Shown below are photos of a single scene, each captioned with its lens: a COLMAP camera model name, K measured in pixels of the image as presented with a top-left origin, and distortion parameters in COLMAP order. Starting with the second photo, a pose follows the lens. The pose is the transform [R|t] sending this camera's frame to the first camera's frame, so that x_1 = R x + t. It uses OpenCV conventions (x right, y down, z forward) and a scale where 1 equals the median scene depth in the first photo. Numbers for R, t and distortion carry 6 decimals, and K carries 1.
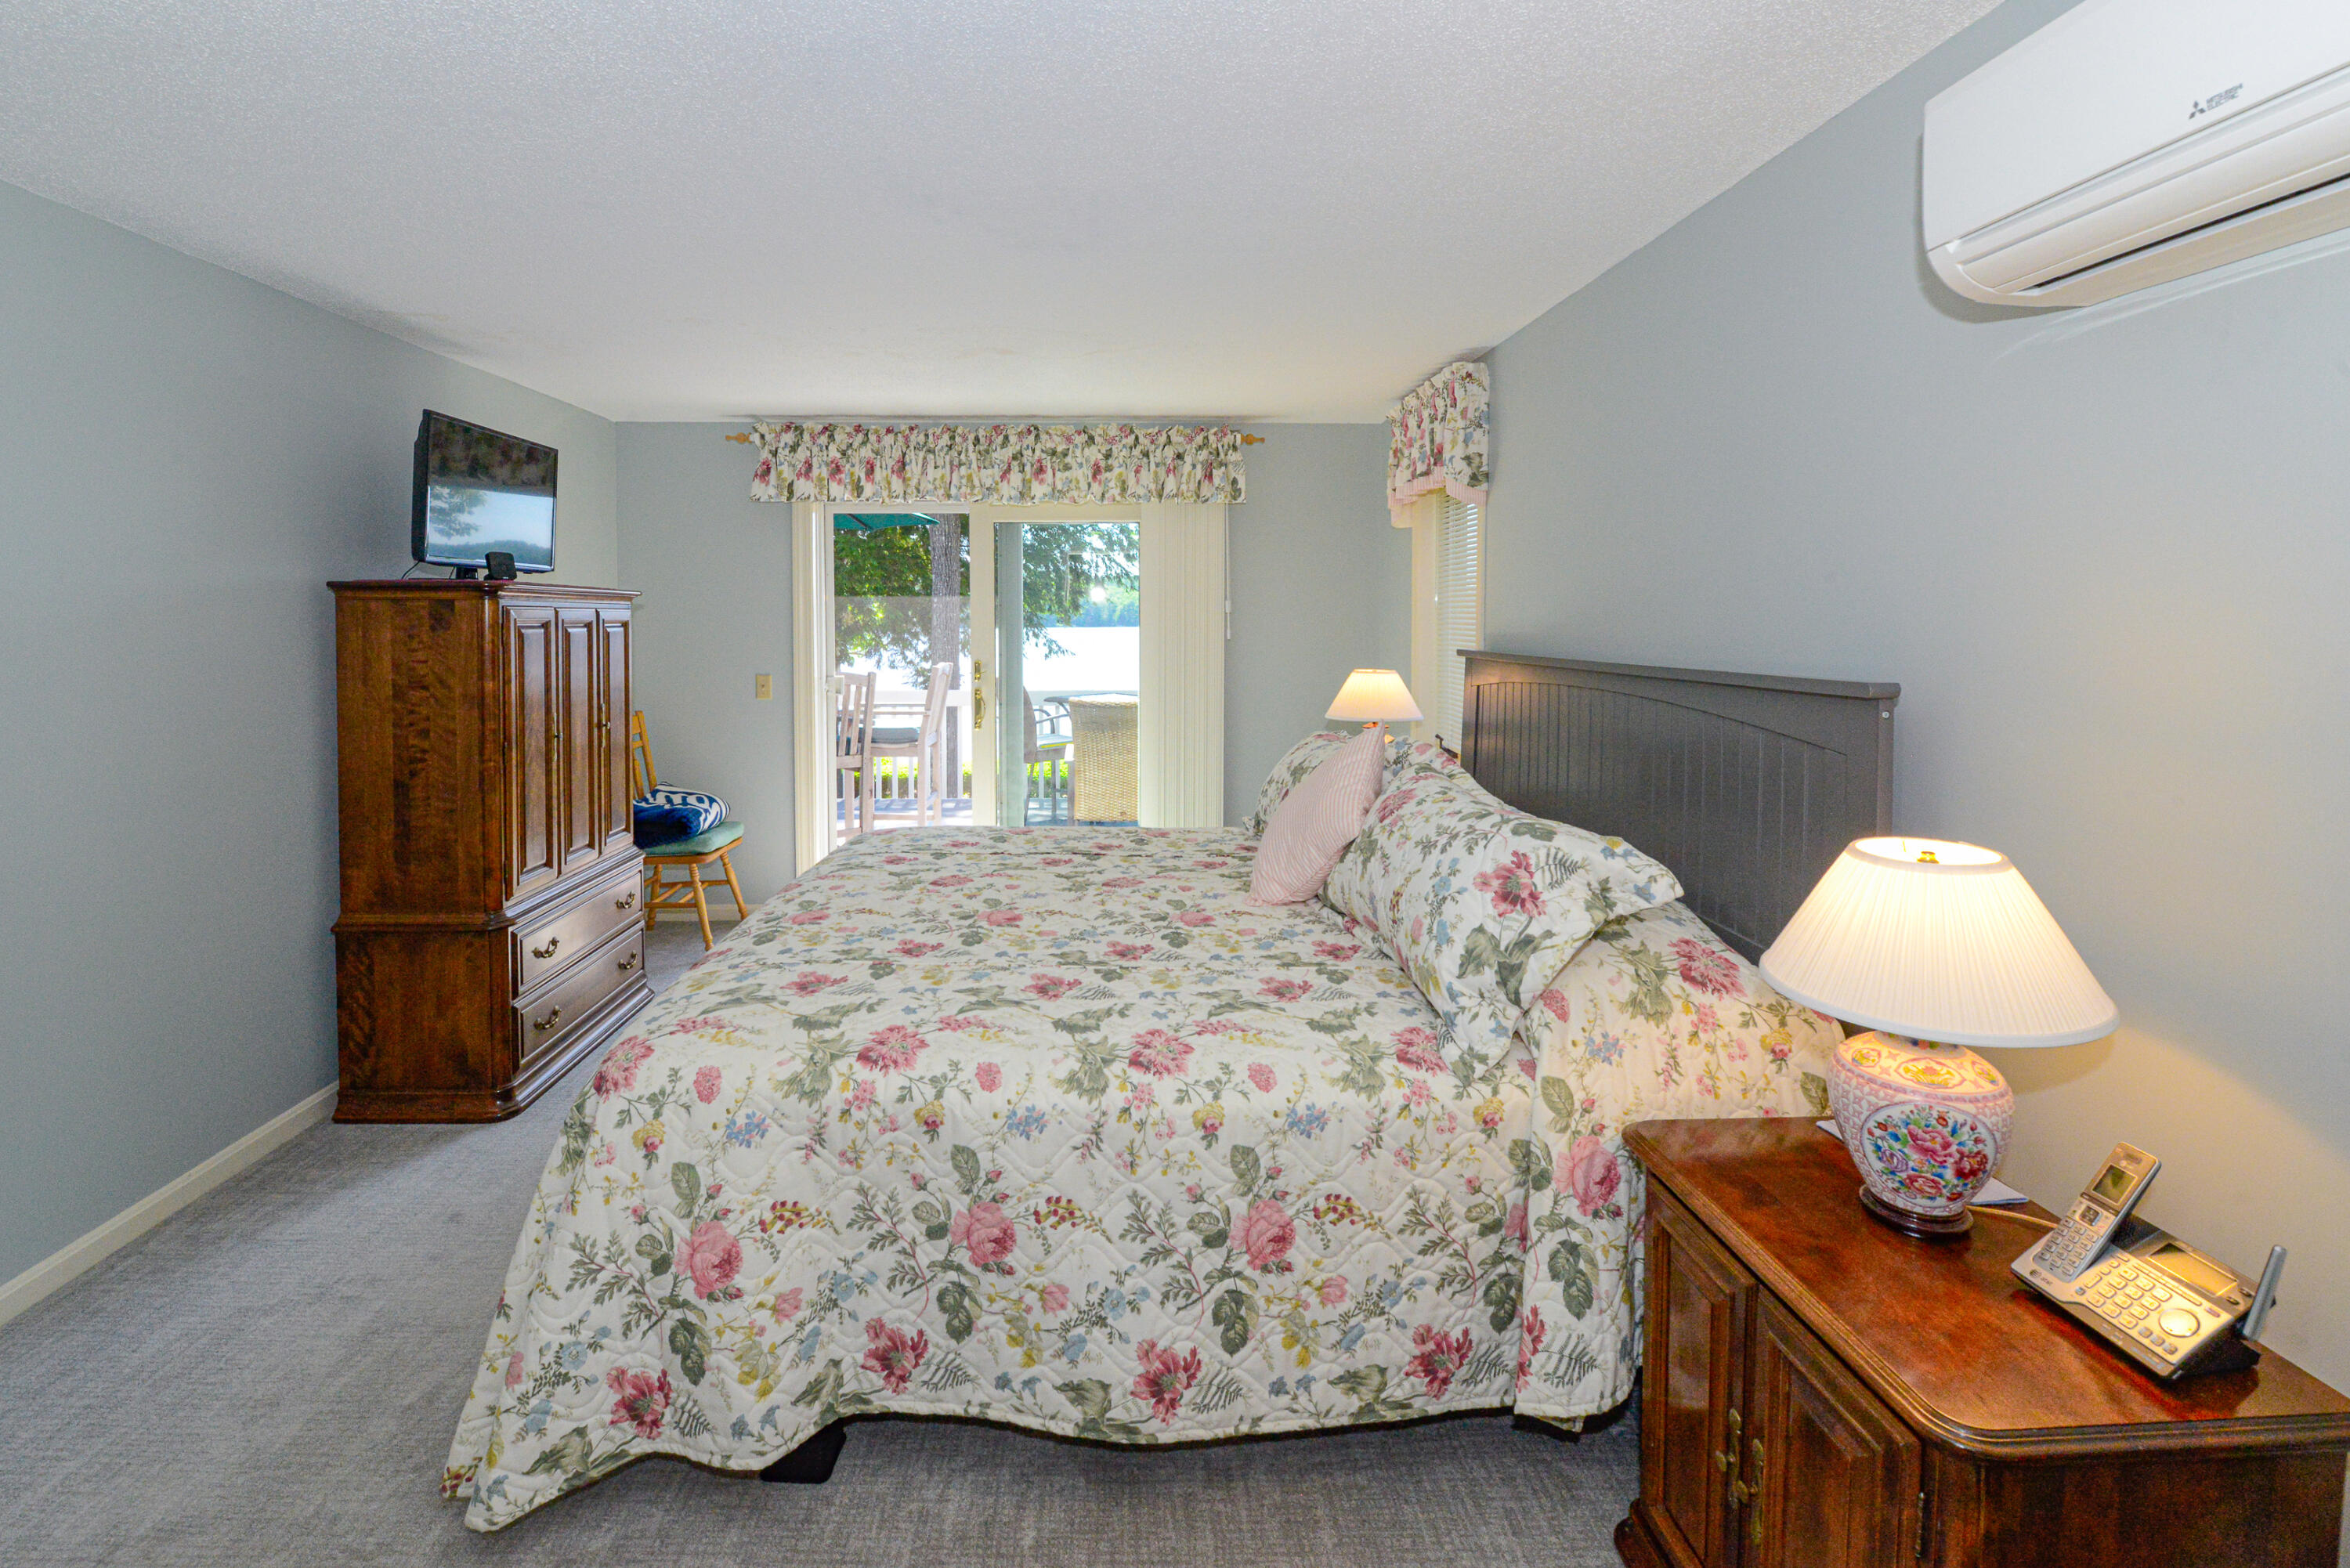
lens RADIAL K [[1020.8, 0, 1161.2], [0, 1020.8, 643.5], [0, 0, 1]] dist [-0.000597, -0.005955]
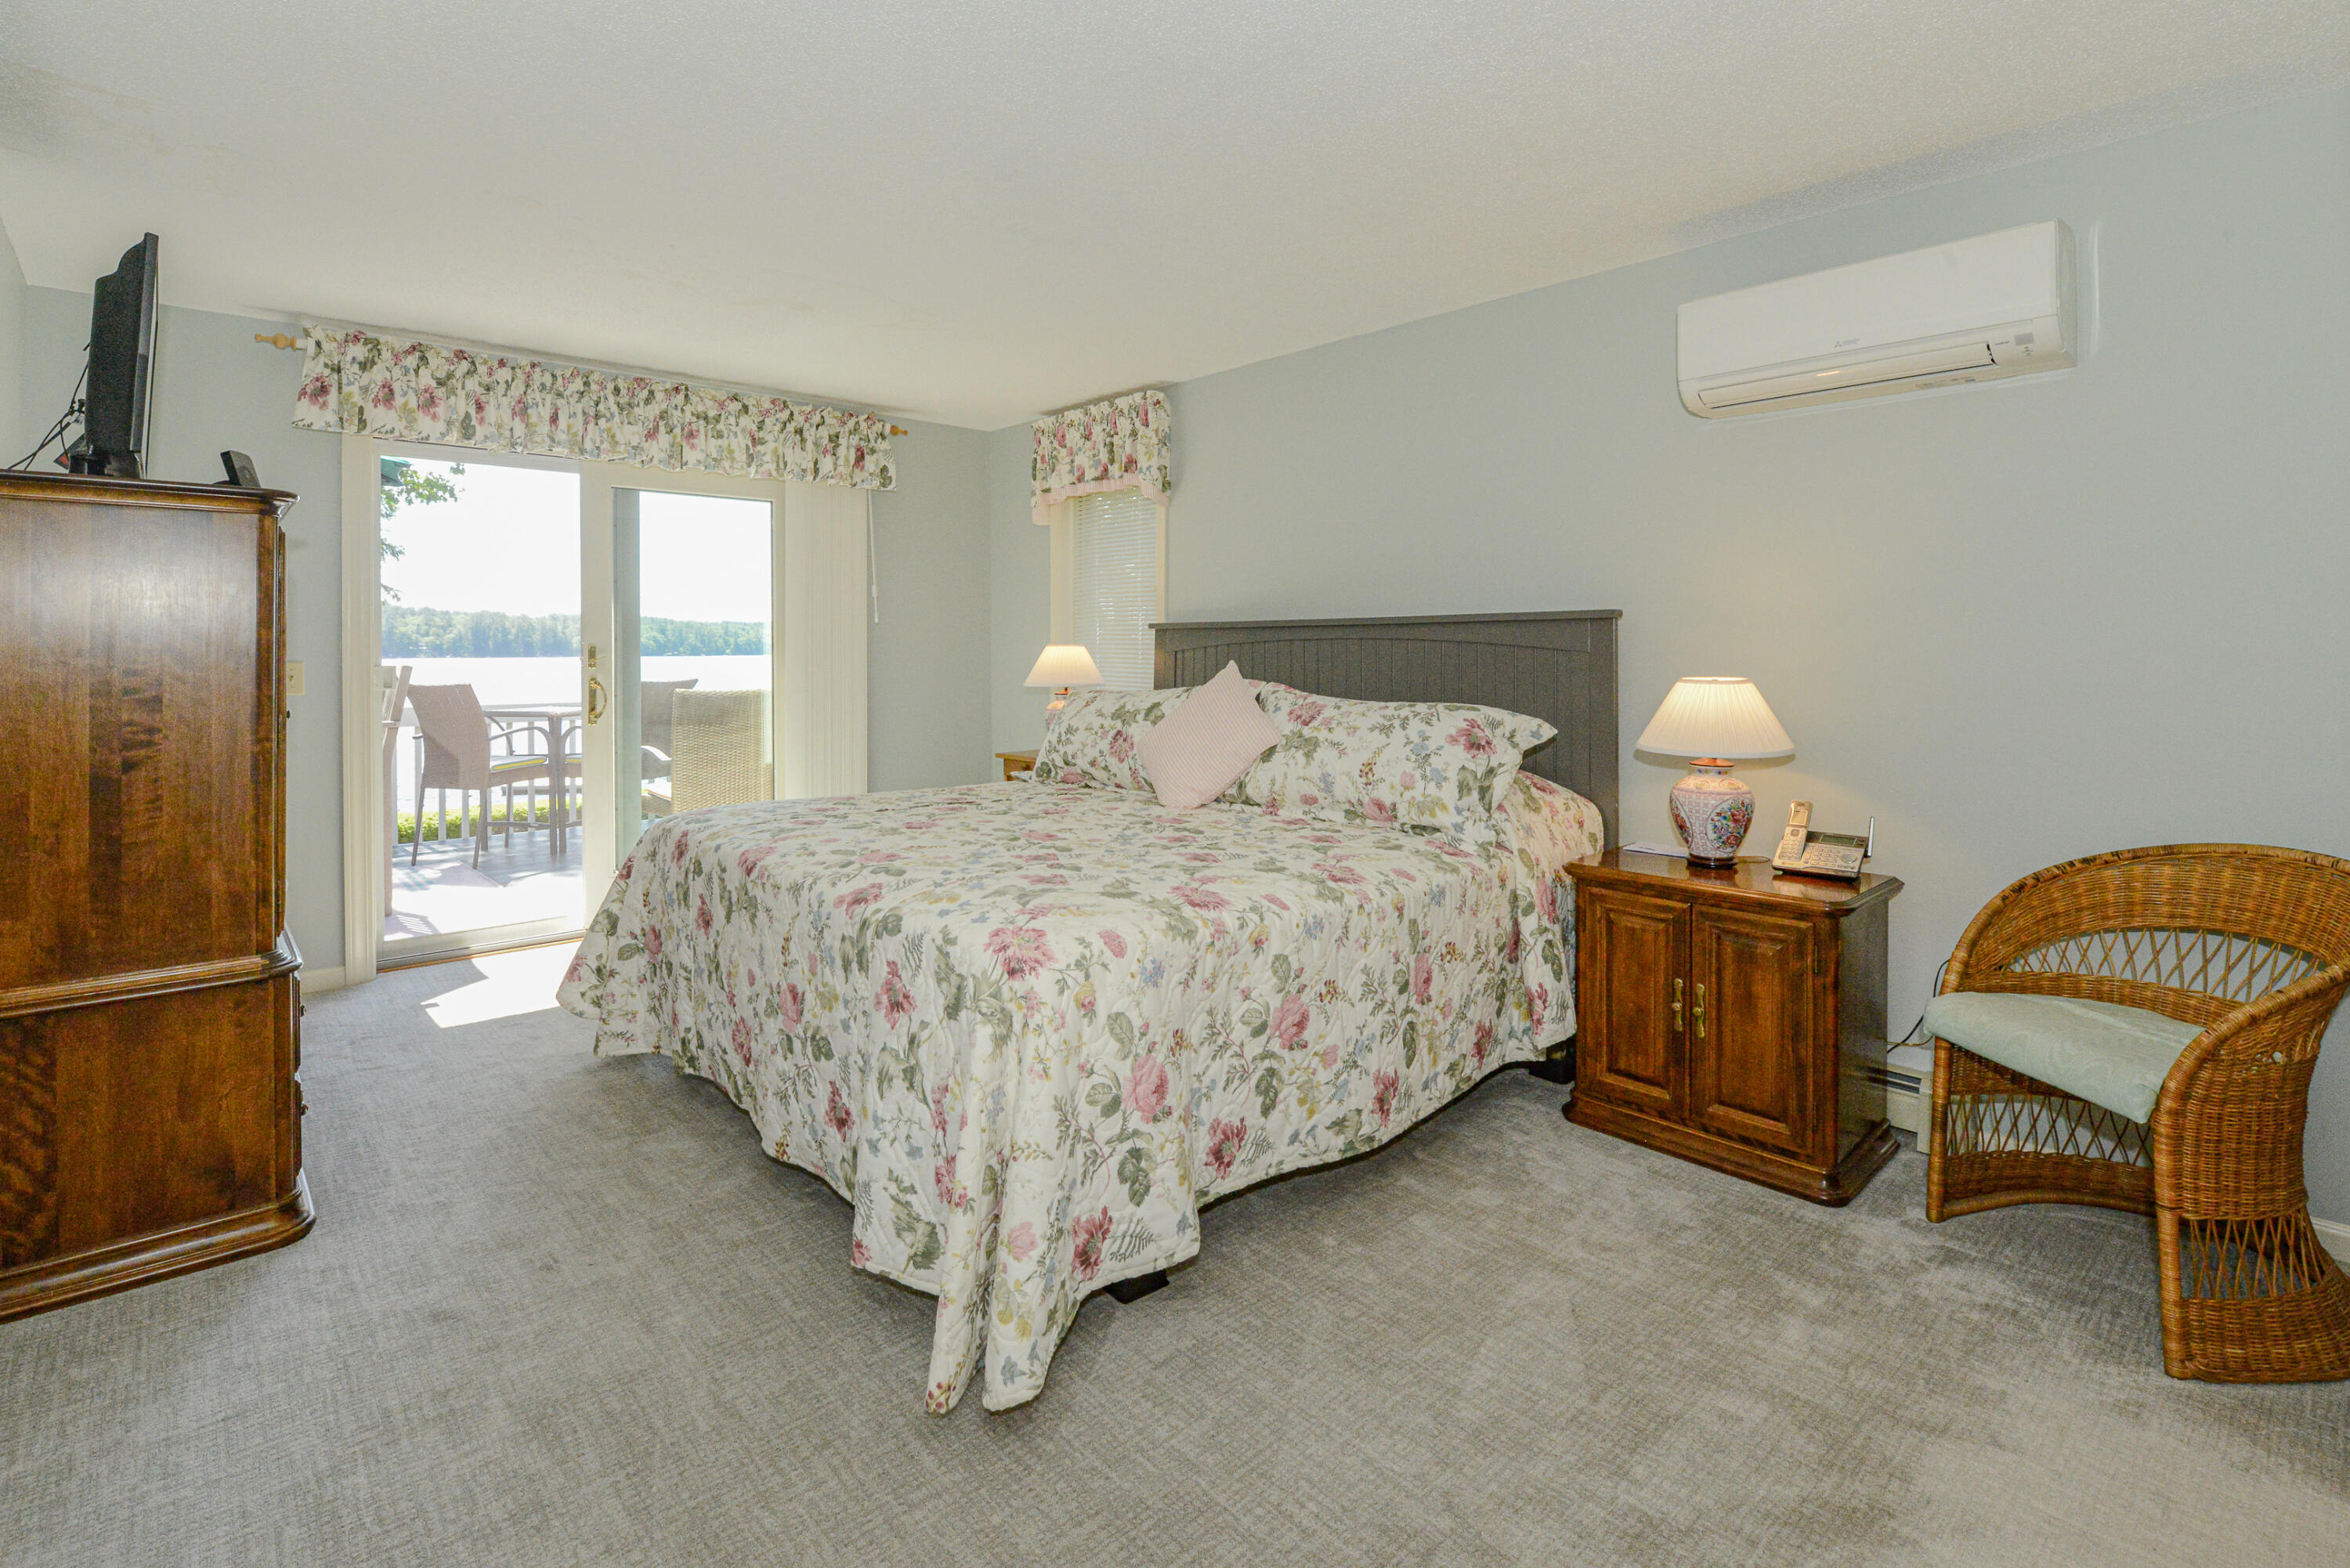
lens RADIAL K [[1020.8, 0, 1161.2], [0, 1020.8, 643.5], [0, 0, 1]] dist [-0.000597, -0.005955]
pose [[0.780980, -0.000482, 0.624556, -0.718678], [0.015597, 0.999703, -0.018732, 0.082025], [-0.624362, 0.024371, 0.780755, 0.057058]]
